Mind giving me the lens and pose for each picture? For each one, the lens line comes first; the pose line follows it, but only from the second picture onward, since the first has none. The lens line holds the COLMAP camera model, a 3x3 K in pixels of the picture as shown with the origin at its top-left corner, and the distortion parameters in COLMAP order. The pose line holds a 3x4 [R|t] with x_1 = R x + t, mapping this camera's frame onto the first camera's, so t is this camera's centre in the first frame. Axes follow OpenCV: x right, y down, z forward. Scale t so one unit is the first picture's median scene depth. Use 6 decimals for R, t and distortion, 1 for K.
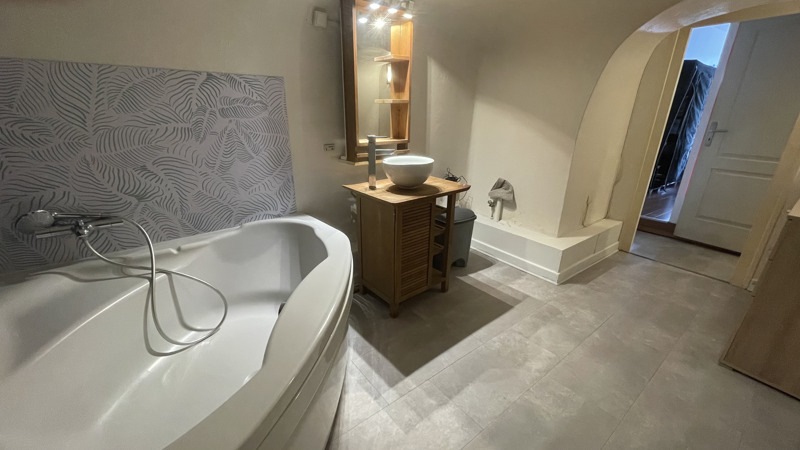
lens RADIAL K [[321.0, 0, 397.9], [0, 321.0, 226.8], [0, 0, 1]] dist [-0.001730, -0.000591]
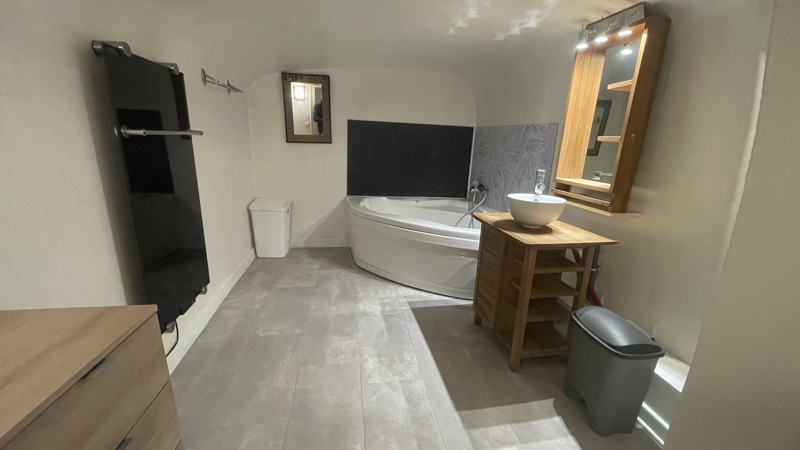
lens RADIAL K [[321.0, 0, 401.3], [0, 321.0, 225.6], [0, 0, 1]] dist [-0.001730, -0.000591]
pose [[-0.471215, 0.196691, -0.859807, 1.252835], [-0.353018, 0.851276, 0.388210, -0.436074], [0.808291, 0.486458, -0.331699, 1.240165]]
